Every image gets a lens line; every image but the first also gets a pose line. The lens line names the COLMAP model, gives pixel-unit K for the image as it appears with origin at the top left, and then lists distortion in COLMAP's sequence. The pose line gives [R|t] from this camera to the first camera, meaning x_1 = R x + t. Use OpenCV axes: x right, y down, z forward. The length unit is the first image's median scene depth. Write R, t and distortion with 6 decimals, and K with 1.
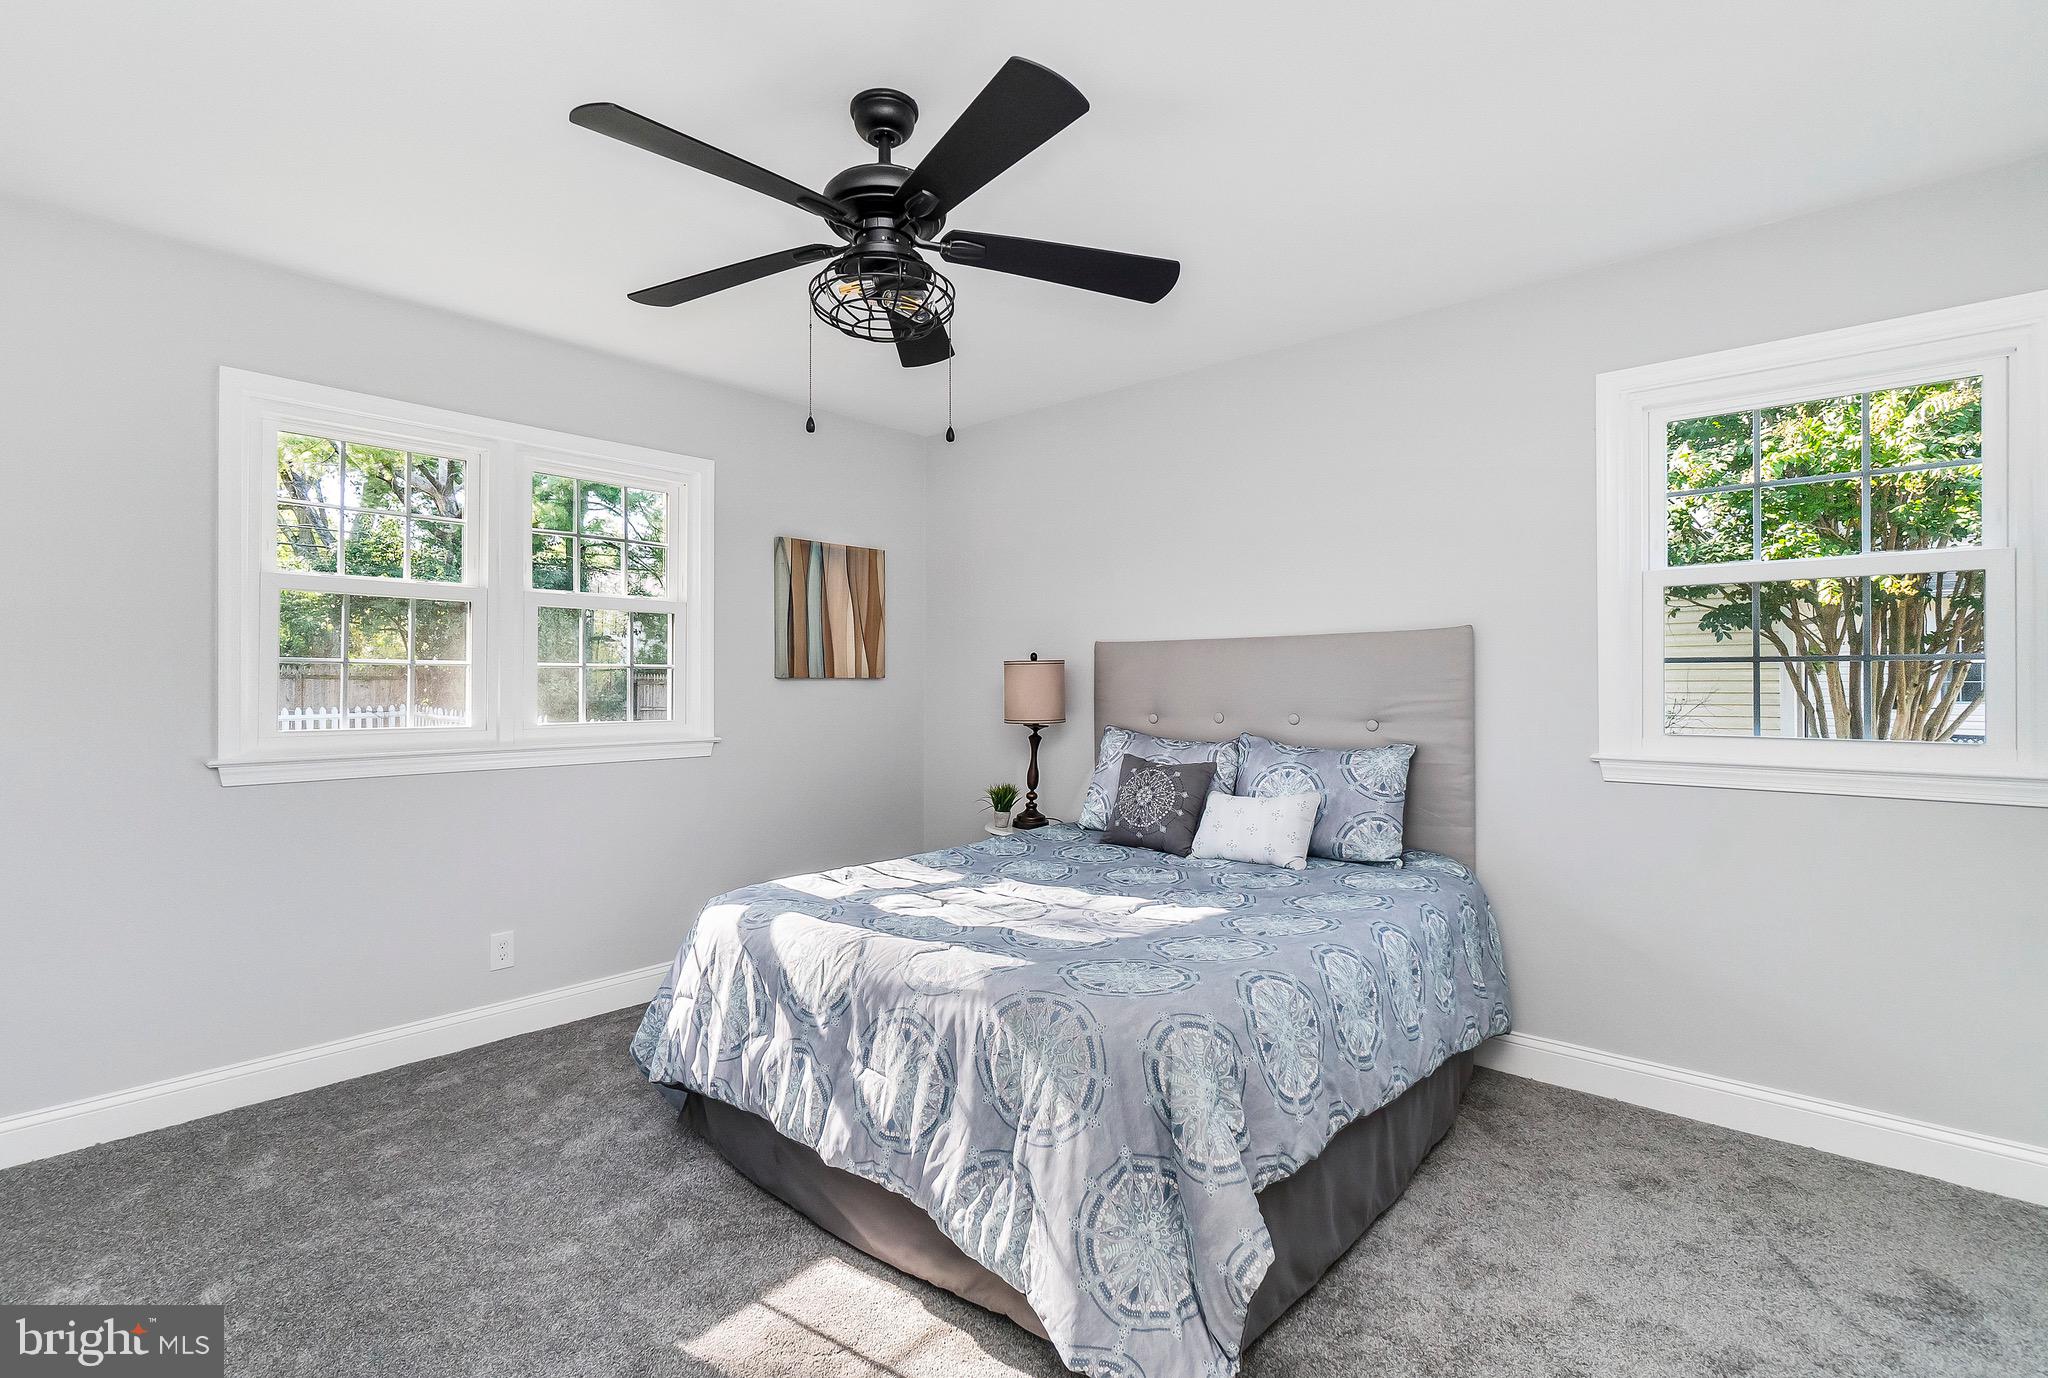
lens RADIAL K [[999.1, 0, 1020.7], [0, 999.1, 664.5], [0, 0, 1]] dist [0.001827, -0.000038]
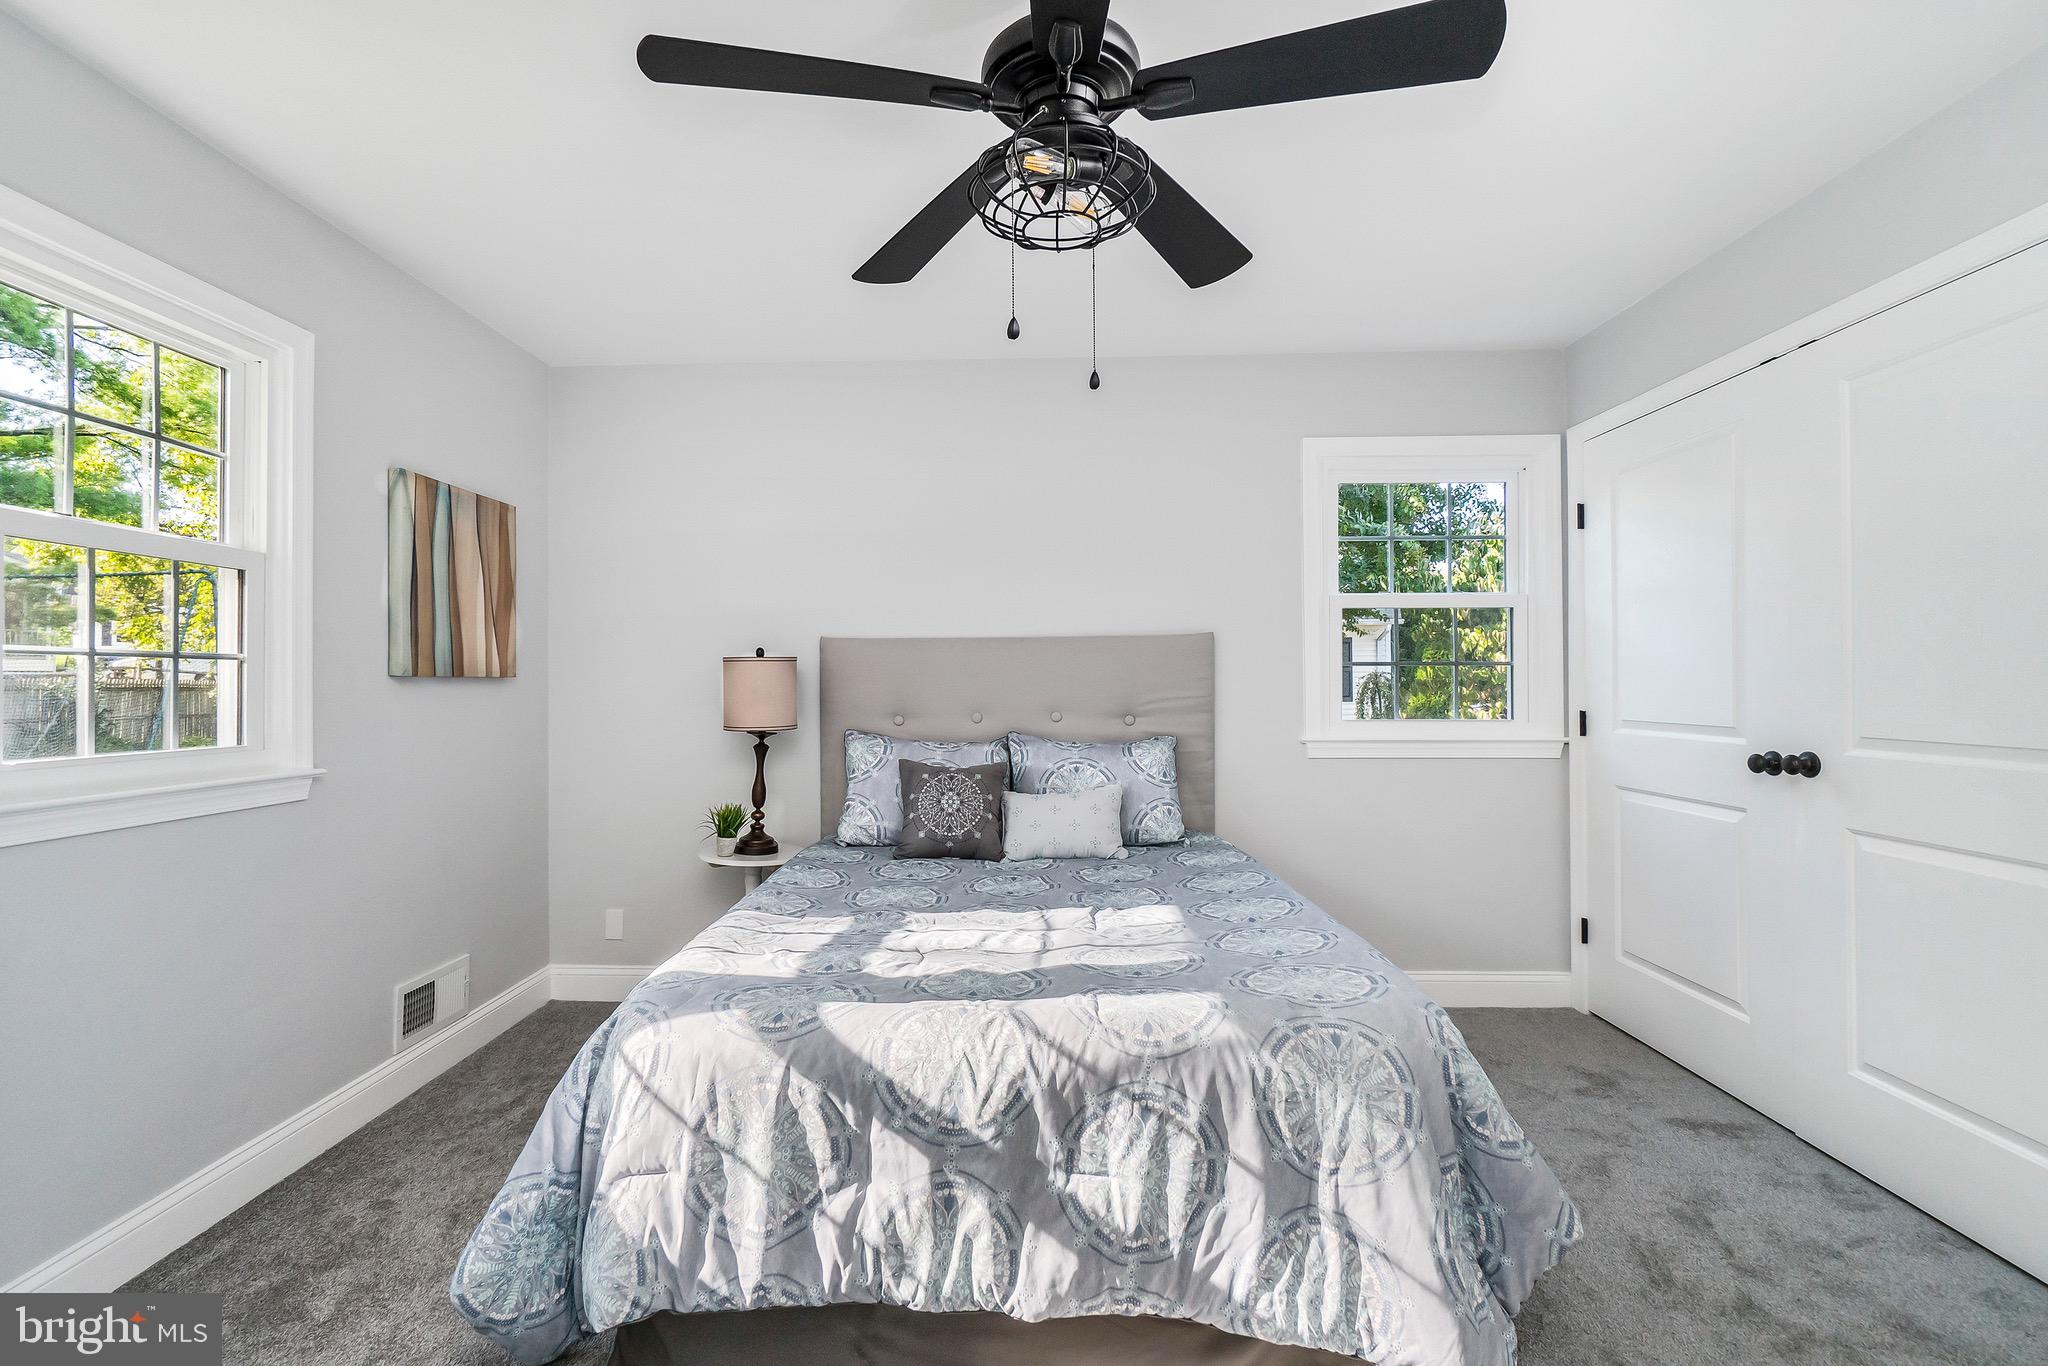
lens RADIAL K [[935.2, 0, 1009.8], [0, 935.2, 670.1], [0, 0, 1]] dist [-0.004008, 0.000741]
pose [[0.753101, 0.008045, 0.657855, -0.595457], [-0.008215, 0.999962, -0.002824, 0.013383], [-0.657853, -0.003278, 0.753139, 0.432668]]
